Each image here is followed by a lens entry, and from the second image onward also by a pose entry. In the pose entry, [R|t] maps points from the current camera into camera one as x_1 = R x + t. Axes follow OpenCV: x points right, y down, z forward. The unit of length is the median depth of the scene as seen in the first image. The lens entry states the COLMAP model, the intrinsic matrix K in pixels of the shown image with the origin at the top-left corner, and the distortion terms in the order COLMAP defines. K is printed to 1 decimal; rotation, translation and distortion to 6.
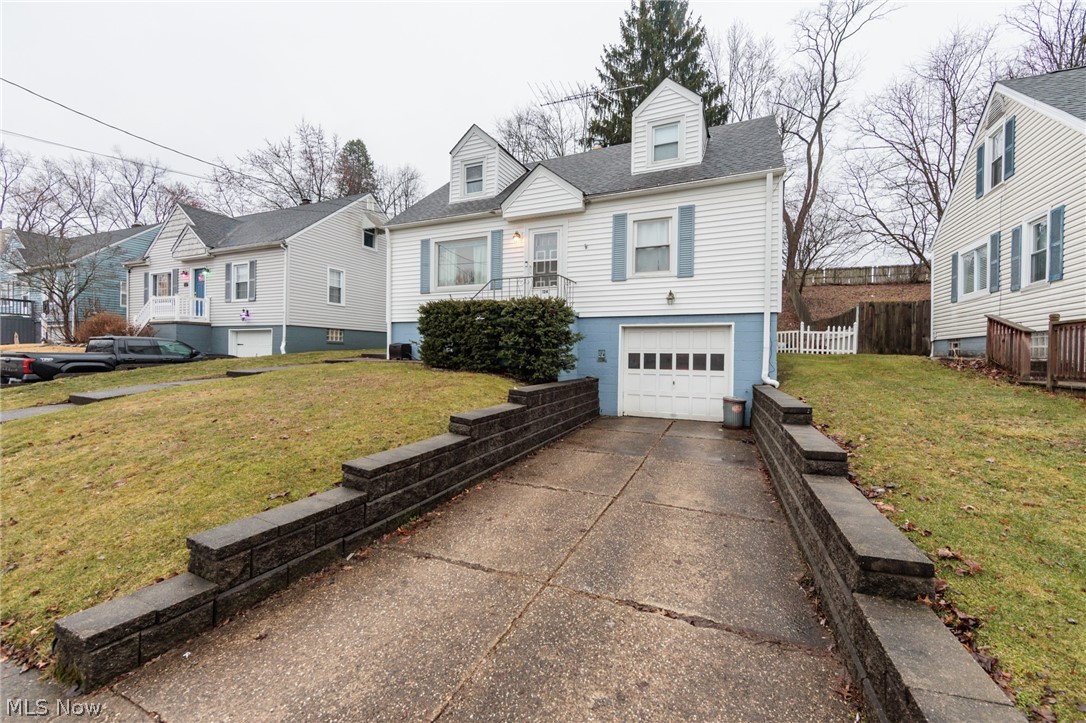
lens RADIAL K [[427.5, 0, 544.4], [0, 427.5, 356.7], [0, 0, 1]] dist [-0.002071, -0.000139]
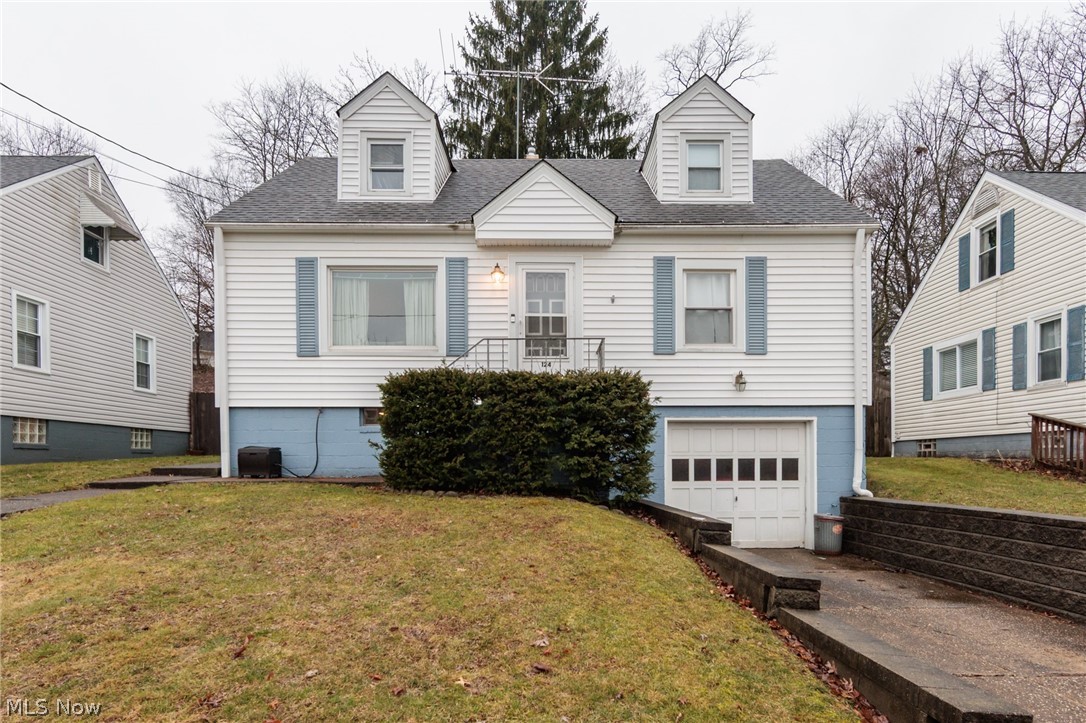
lens RADIAL K [[588.3, 0, 545.0], [0, 588.3, 466.4], [0, 0, 1]] dist [-0.000789, -0.000217]
pose [[0.904867, -0.018663, 0.425285, -0.393528], [0.017722, 0.999824, 0.006170, -0.005977], [-0.425325, 0.001954, 0.905039, 0.219443]]
